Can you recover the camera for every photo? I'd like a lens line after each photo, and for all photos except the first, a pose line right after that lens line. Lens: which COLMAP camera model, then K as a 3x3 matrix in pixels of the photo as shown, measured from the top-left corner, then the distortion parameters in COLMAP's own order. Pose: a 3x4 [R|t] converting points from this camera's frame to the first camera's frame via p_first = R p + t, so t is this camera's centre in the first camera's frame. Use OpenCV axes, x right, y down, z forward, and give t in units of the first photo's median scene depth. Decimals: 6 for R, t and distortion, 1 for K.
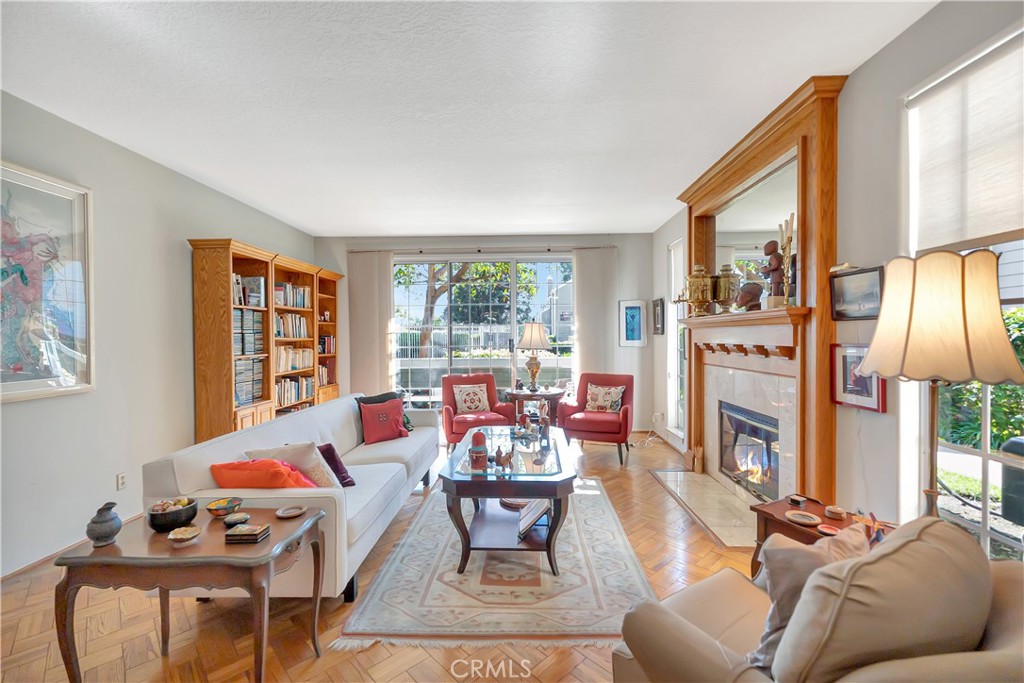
lens RADIAL K [[441.0, 0, 504.7], [0, 441.0, 337.6], [0, 0, 1]] dist [0.009334, 0.000086]
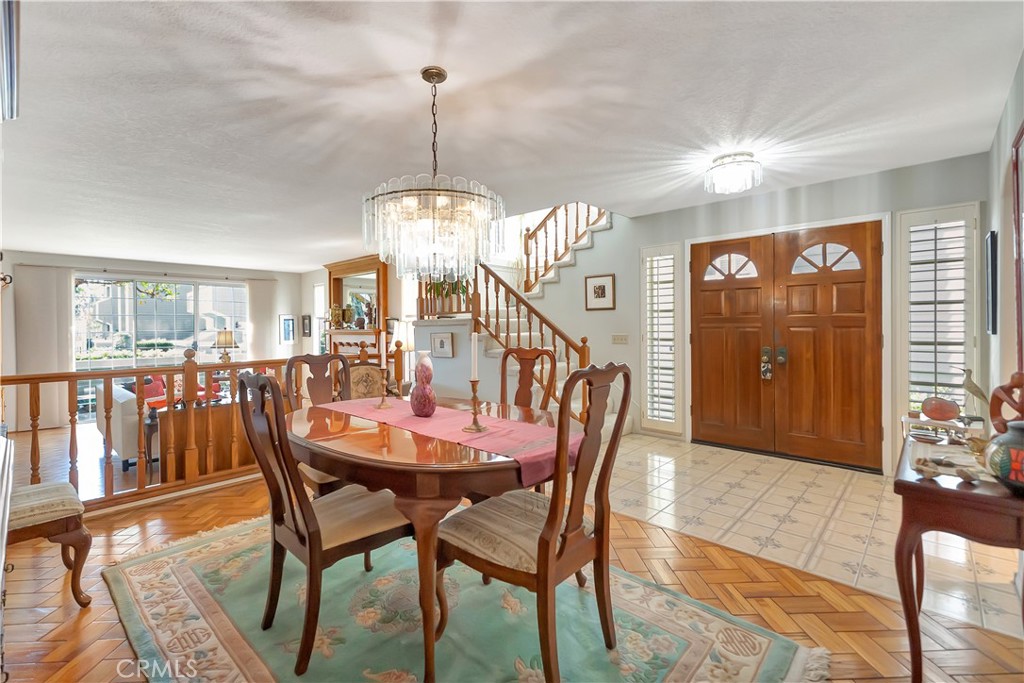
lens RADIAL K [[441.0, 0, 516.1], [0, 441.0, 328.1], [0, 0, 1]] dist [0.009334, 0.000086]
pose [[0.646045, -0.001806, 0.763297, -0.606788], [0.006435, 0.999975, -0.003080, -0.040817], [-0.763272, 0.006902, 0.646040, -0.996858]]
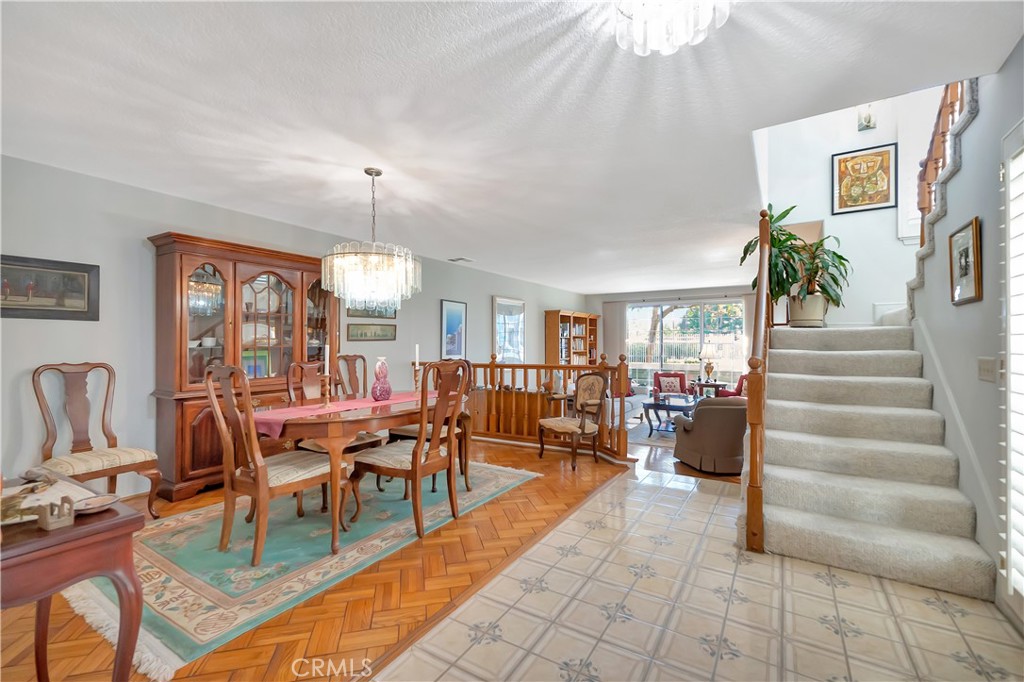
lens RADIAL K [[441.0, 0, 506.6], [0, 441.0, 348.6], [0, 0, 1]] dist [0.009334, 0.000086]
pose [[0.866137, 0.014579, -0.499593, 0.305964], [-0.007191, 0.999835, 0.016710, -0.047437], [0.499754, -0.010881, 0.866099, -1.140699]]
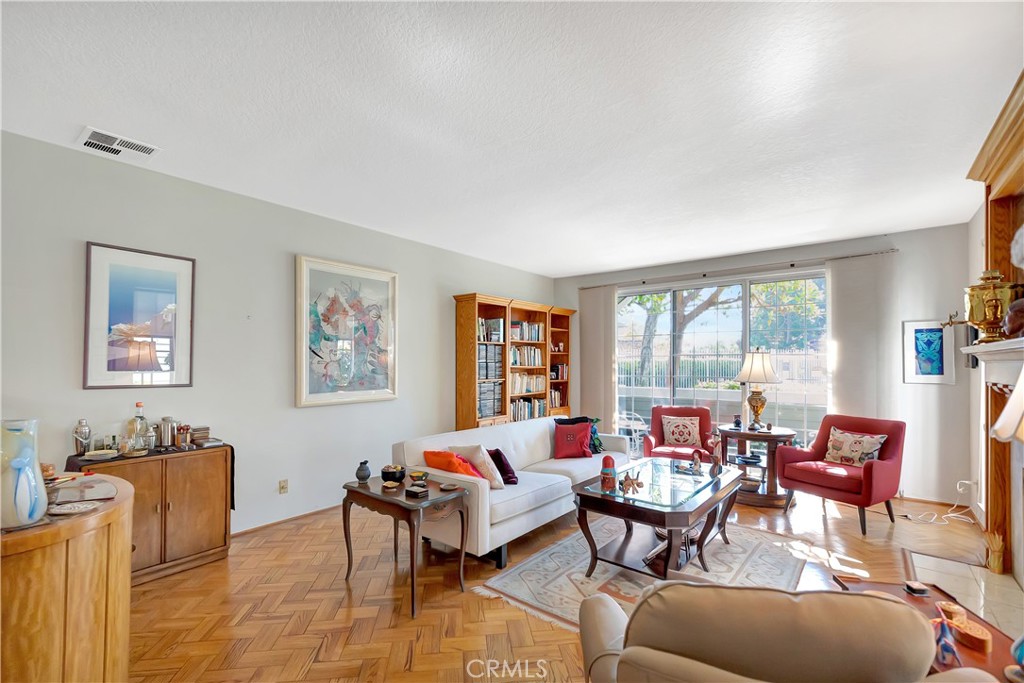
lens RADIAL K [[441.0, 0, 487.7], [0, 441.0, 362.4], [0, 0, 1]] dist [0.009334, 0.000086]
pose [[0.785240, 0.008212, -0.619137, 0.237491], [-0.010220, 0.999948, 0.000300, -0.010682], [0.619107, 0.006092, 0.785283, -0.035301]]
